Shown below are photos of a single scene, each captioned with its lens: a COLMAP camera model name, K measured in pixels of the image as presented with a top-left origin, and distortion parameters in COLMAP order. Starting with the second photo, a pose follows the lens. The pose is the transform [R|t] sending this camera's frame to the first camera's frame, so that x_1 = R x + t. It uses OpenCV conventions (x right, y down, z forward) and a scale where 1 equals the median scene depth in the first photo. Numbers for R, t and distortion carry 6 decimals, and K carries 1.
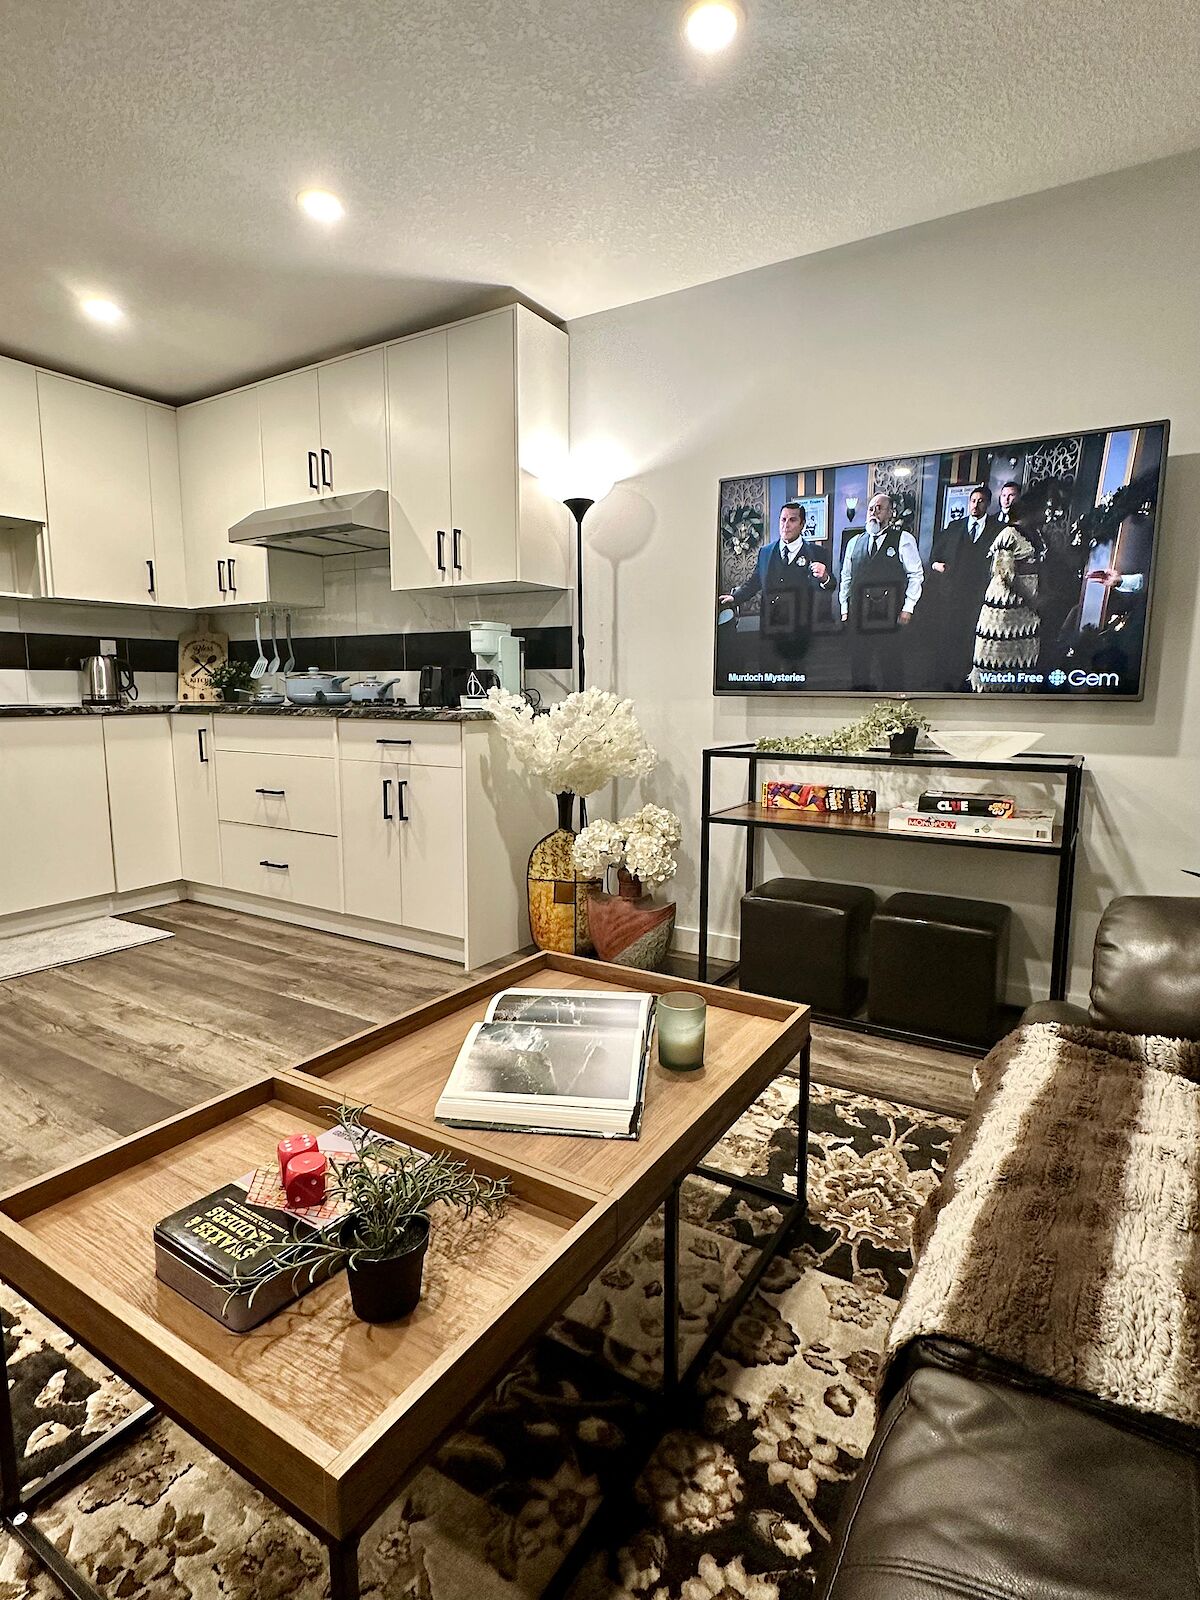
lens RADIAL K [[843.8, 0, 599.8], [0, 843.8, 793.7], [0, 0, 1]] dist [-0.004872, -0.000239]
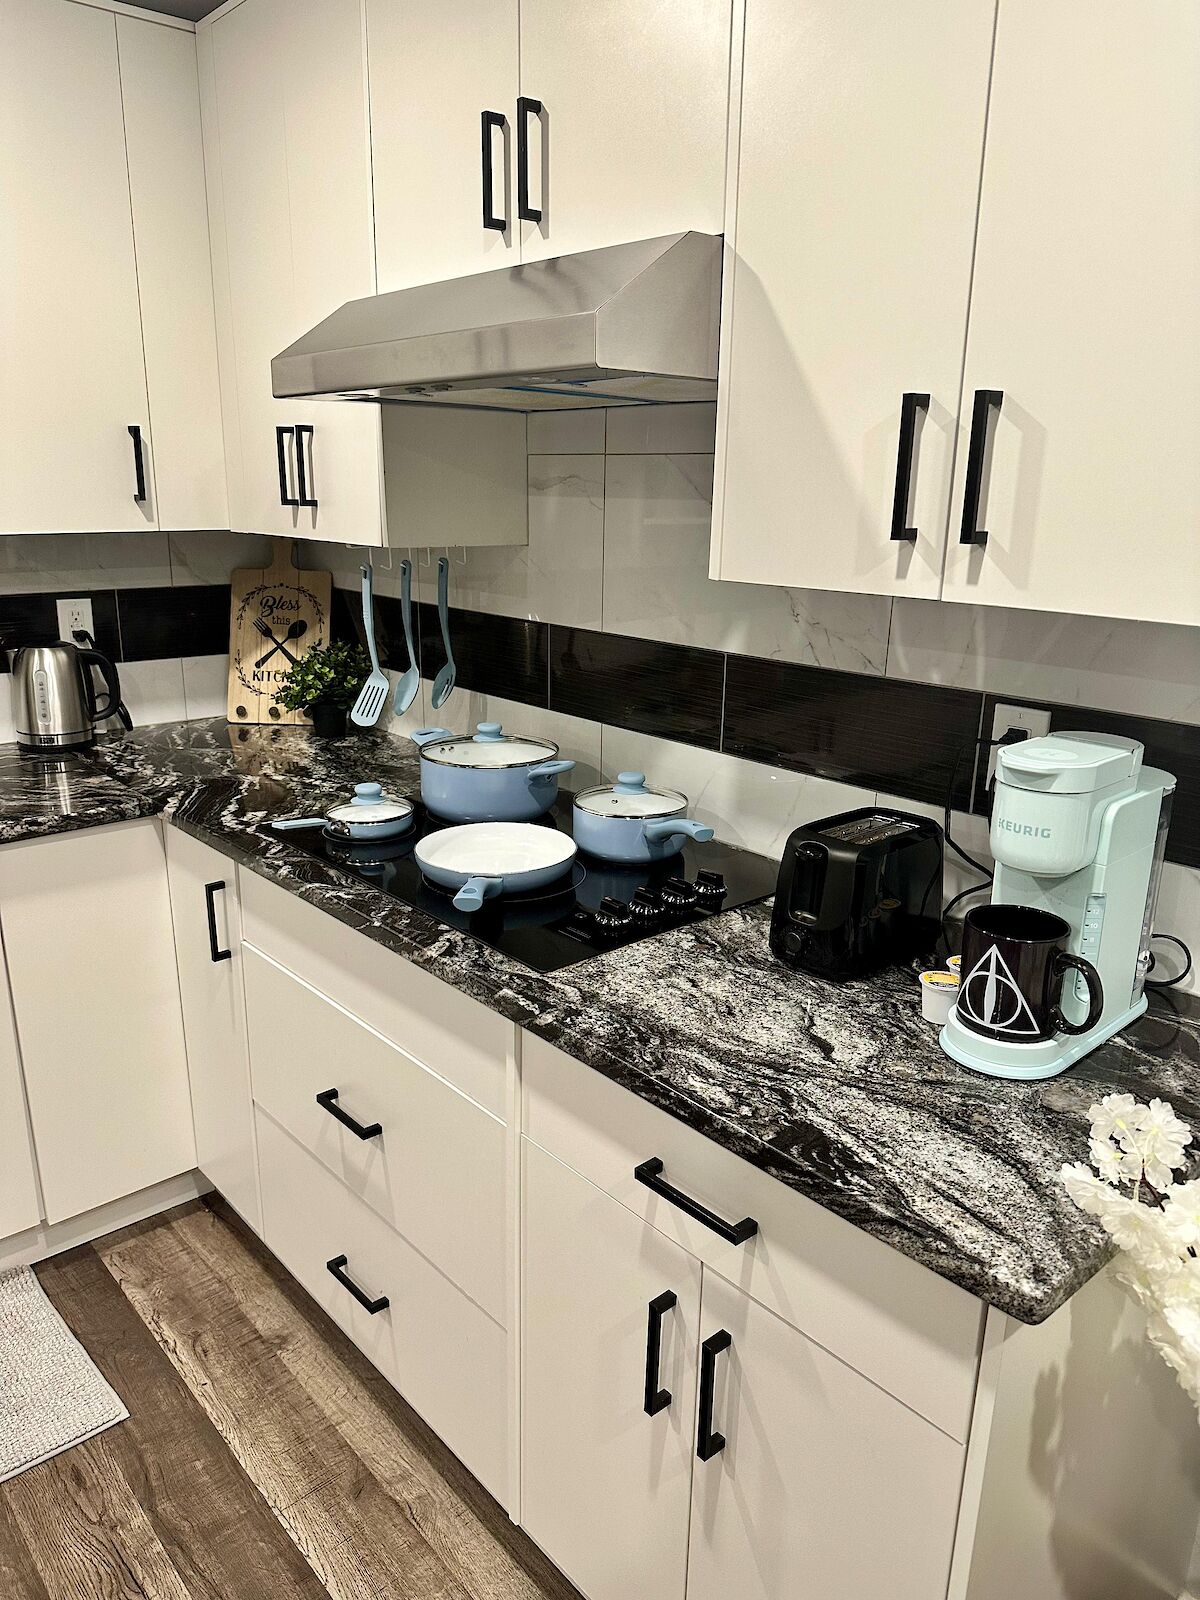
lens RADIAL K [[1153.9, 0, 611.0], [0, 1153.9, 811.0], [0, 0, 1]] dist [0.004720, -0.016266]
pose [[0.960307, 0.092999, -0.262986, -0.148021], [-0.054026, 0.986944, 0.151732, -0.198079], [0.273663, -0.131501, 0.952794, 0.523487]]
